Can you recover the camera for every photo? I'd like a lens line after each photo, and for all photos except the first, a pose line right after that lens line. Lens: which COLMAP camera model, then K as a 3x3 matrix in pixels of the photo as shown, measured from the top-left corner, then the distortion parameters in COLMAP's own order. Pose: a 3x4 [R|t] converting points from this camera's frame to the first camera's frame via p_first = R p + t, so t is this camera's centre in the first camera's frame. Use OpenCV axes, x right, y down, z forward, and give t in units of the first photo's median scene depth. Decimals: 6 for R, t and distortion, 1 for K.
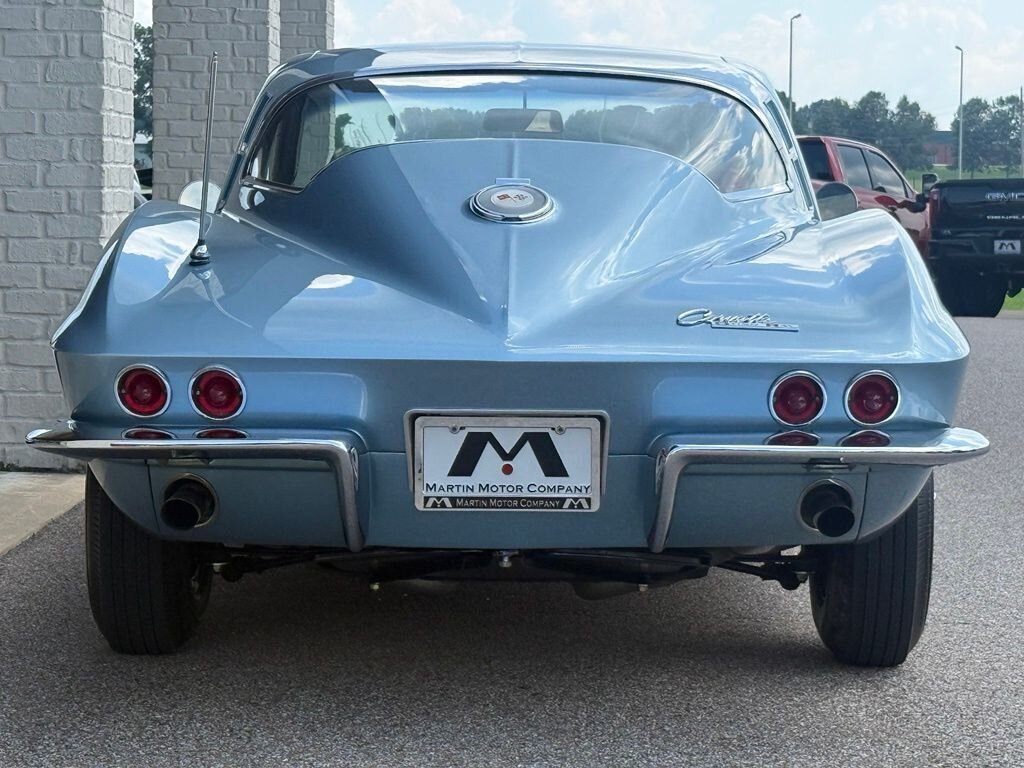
lens RADIAL K [[2731.8, 0, 511.4], [0, 2731.8, 382.7], [0, 0, 1]] dist [0.175779, -0.552849]
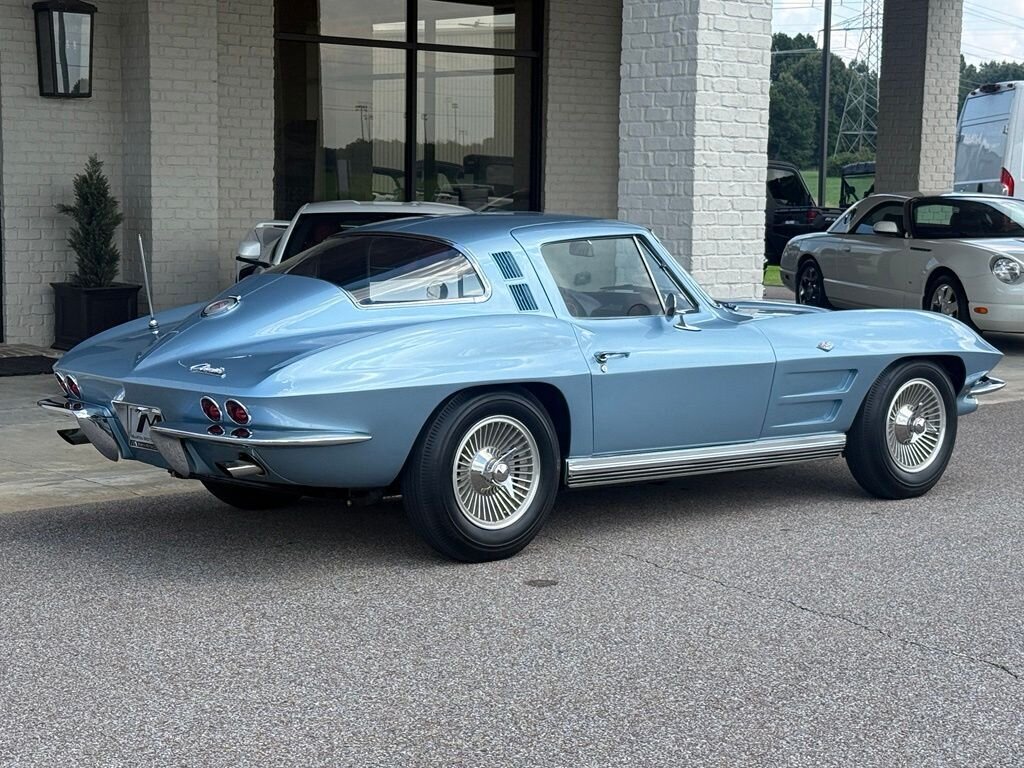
lens RADIAL K [[1955.2, 0, 500.1], [0, 1955.2, 397.1], [0, 0, 1]] dist [0.134693, 0.077860]
pose [[0.664600, 0.078252, -0.743090, 1.229515], [-0.058838, 0.996894, 0.052356, -0.085688], [0.744879, 0.008927, 0.667140, 0.145800]]
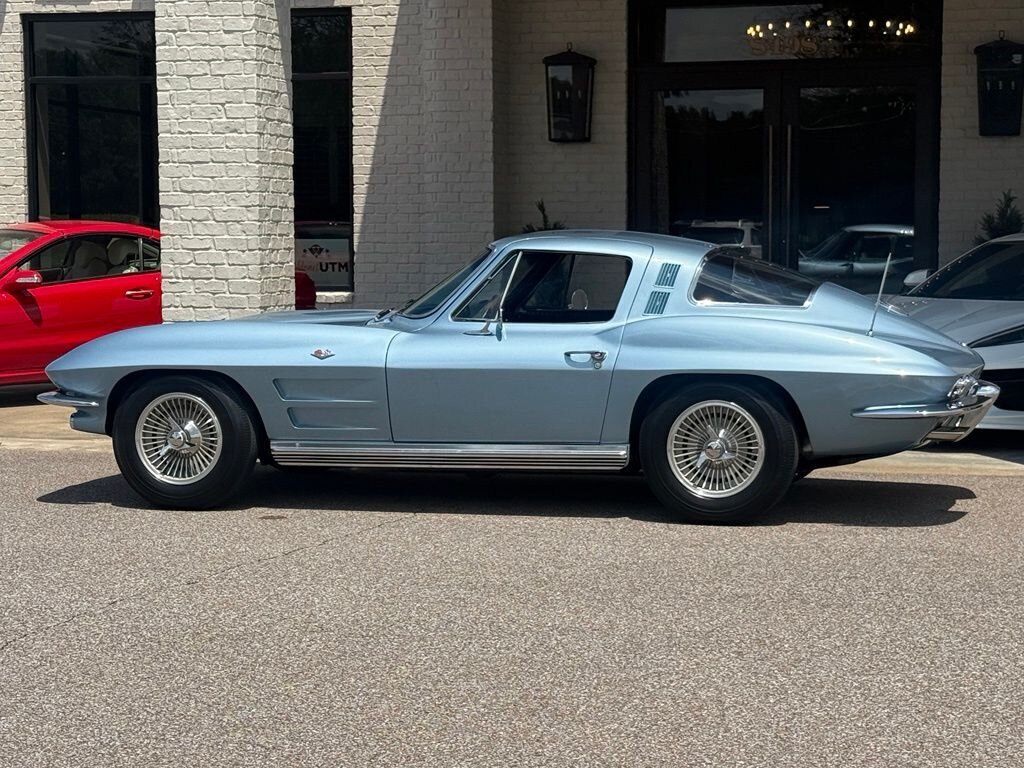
lens RADIAL K [[2172.3, 0, 517.0], [0, 2172.3, 382.1], [0, 0, 1]] dist [0.120229, 0.149104]
pose [[-0.240580, 0.058623, -0.968858, 2.062370], [-0.071223, 0.994417, 0.077855, -0.172393], [0.968013, 0.087735, -0.235061, 1.748876]]
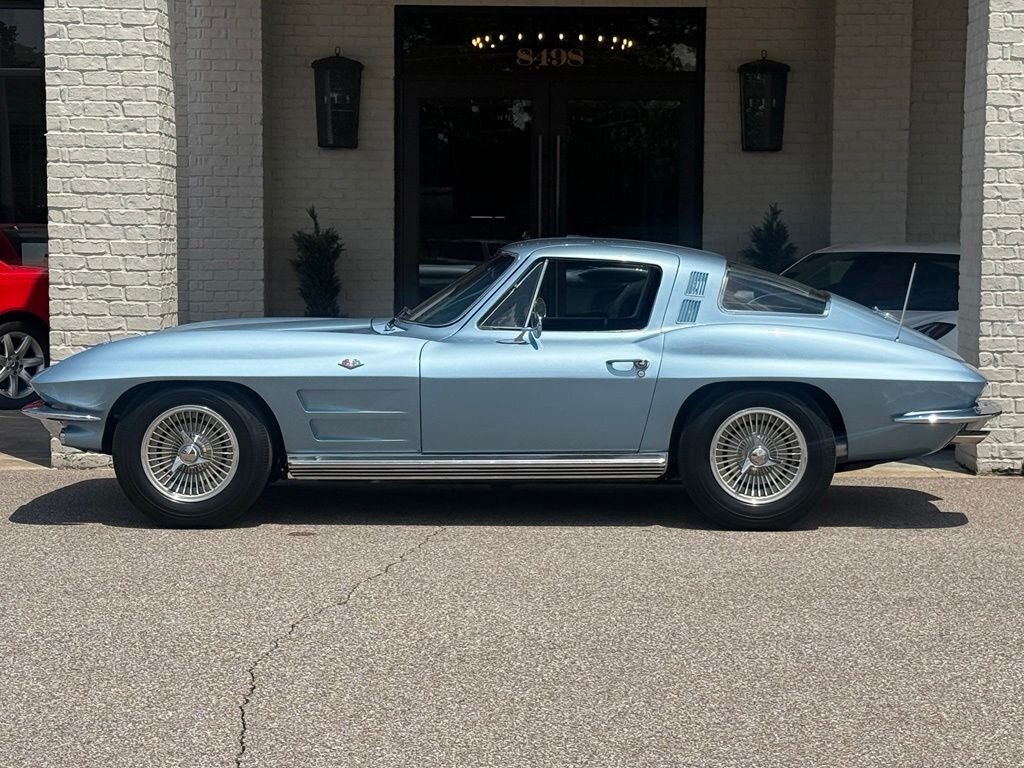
lens RADIAL K [[2172.3, 0, 517.0], [0, 2172.3, 382.1], [0, 0, 1]] dist [0.120229, 0.149104]
pose [[0.002058, 0.055772, -0.998441, 2.096692], [-0.080240, 0.995233, 0.055427, -0.133365], [0.996773, 0.080001, 0.006524, 1.251674]]
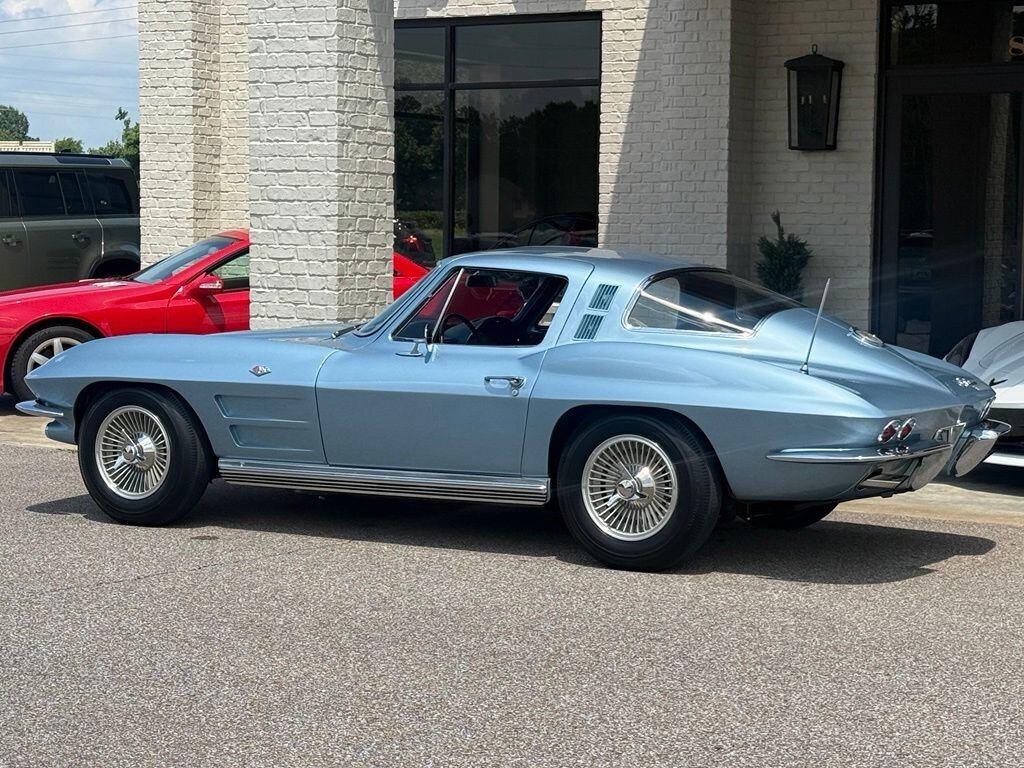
lens RADIAL K [[2172.3, 0, 517.0], [0, 2172.3, 382.1], [0, 0, 1]] dist [0.120229, 0.149104]
pose [[-0.481439, 0.044867, -0.875330, 1.753034], [-0.081011, 0.992136, 0.095411, -0.221151], [0.872727, 0.116847, -0.474019, 2.206714]]
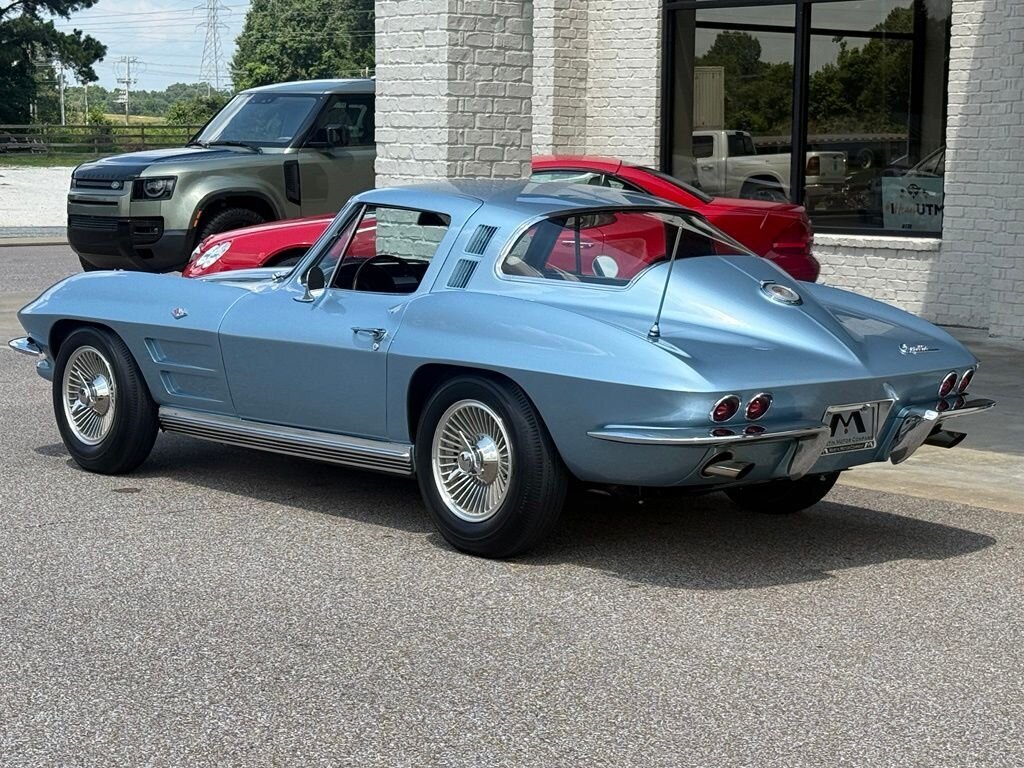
lens RADIAL K [[2172.3, 0, 517.0], [0, 2172.3, 382.1], [0, 0, 1]] dist [0.120229, 0.149104]
pose [[-0.740660, 0.053269, -0.669765, 1.181950], [-0.069426, 0.985448, 0.155152, -0.268134], [0.668284, 0.161414, -0.726184, 2.574225]]
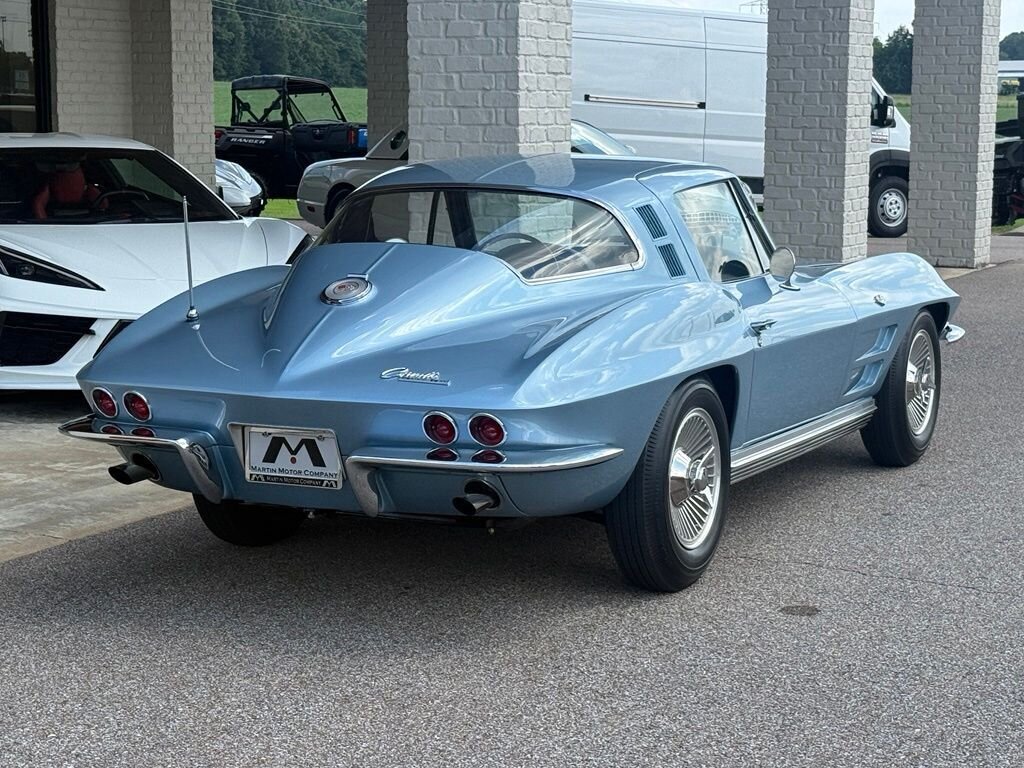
lens RADIAL K [[2135.2, 0, 517.4], [0, 2135.2, 383.9], [0, 0, 1]] dist [0.127753, 0.224604]
pose [[0.907226, 0.046364, -0.418081, 0.597088], [-0.022423, 0.997824, 0.061998, -0.088112], [0.420046, -0.046872, 0.906291, -0.095618]]
